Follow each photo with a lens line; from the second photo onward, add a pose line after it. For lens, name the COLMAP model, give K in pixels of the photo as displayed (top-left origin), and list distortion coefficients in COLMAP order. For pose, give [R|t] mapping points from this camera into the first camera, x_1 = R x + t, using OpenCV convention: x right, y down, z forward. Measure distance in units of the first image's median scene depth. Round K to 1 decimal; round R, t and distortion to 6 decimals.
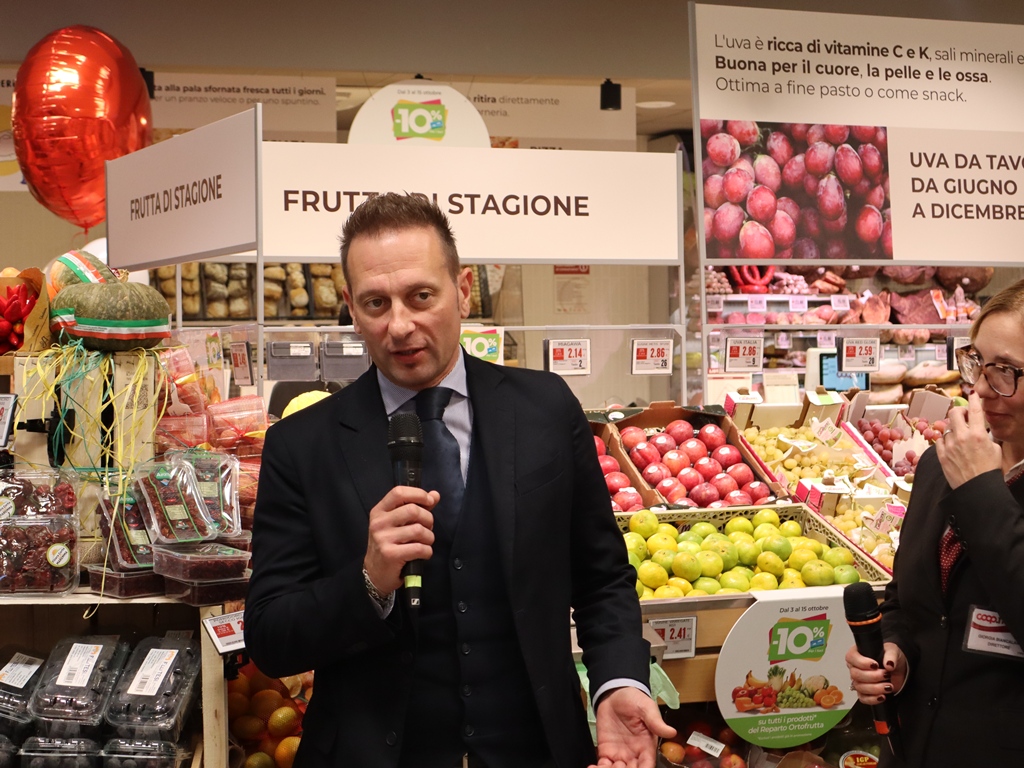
lens RADIAL K [[2260.9, 0, 510.6], [0, 2260.9, 373.4], [0, 0, 1]] dist [0.008239, 0.000000]
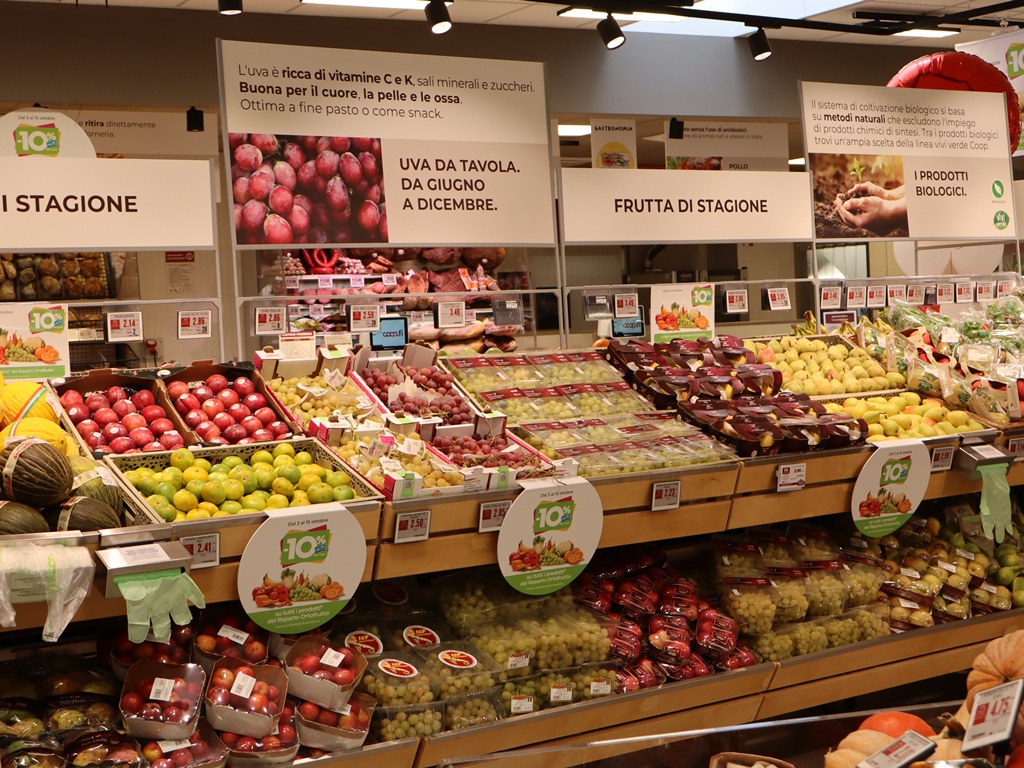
lens RADIAL K [[1704.3, 0, 519.4], [0, 1704.3, 376.7], [0, 0, 1]] dist [-0.021160, 0.000000]
pose [[0.979569, -0.034607, 0.198106, 0.049083], [0.029878, 0.999194, 0.026815, 0.001566], [-0.198875, -0.020348, 0.979814, 0.044260]]
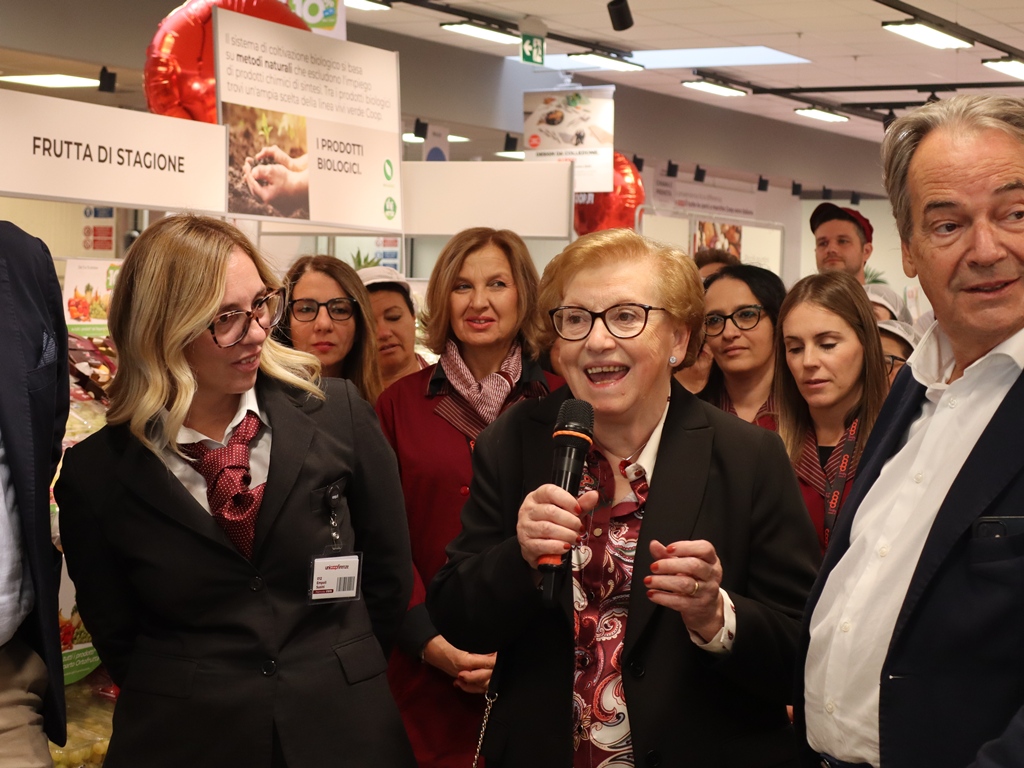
lens RADIAL K [[2172.8, 0, 524.5], [0, 2172.8, 358.2], [0, 0, 1]] dist [-0.000401, 0.000000]
pose [[0.723088, 0.016498, 0.690558, -0.196399], [-0.032630, 0.999415, 0.010290, 0.004274], [-0.689984, -0.029974, 0.723203, 0.207232]]
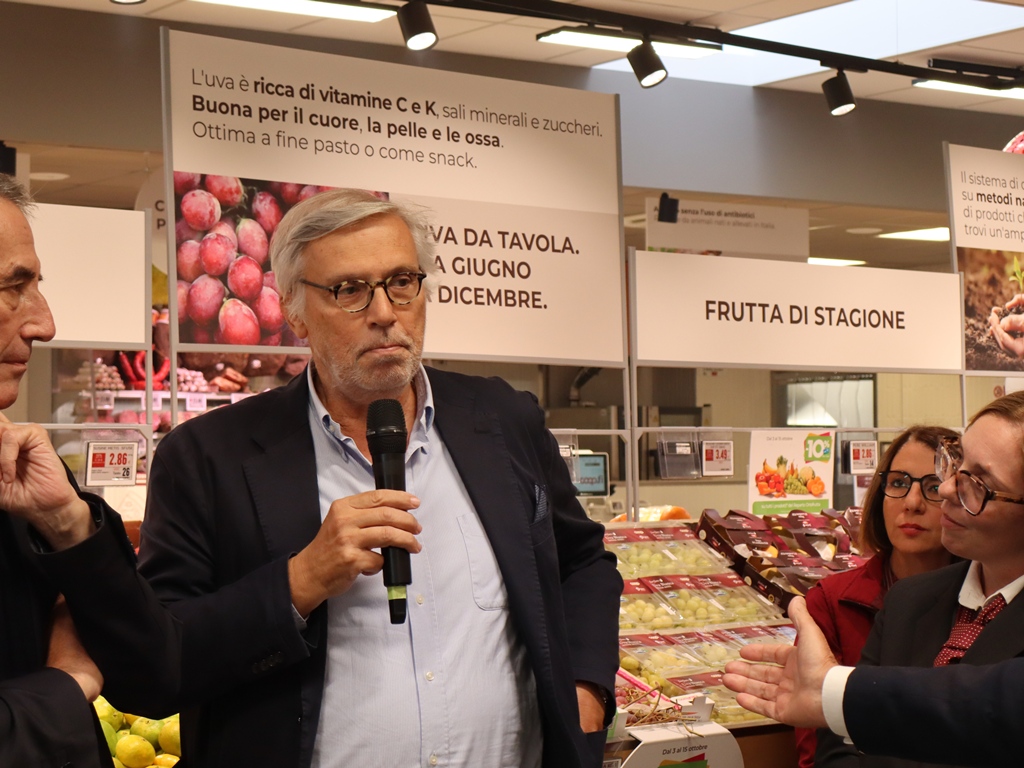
lens RADIAL K [[2260.9, 0, 512.1], [0, 2260.9, 377.6], [0, 0, 1]] dist [0.008239, 0.000000]
pose [[0.957416, 0.019764, 0.288035, -0.031093], [-0.007531, 0.999024, -0.043516, -0.004069], [-0.288614, 0.039493, 0.956631, 0.187845]]
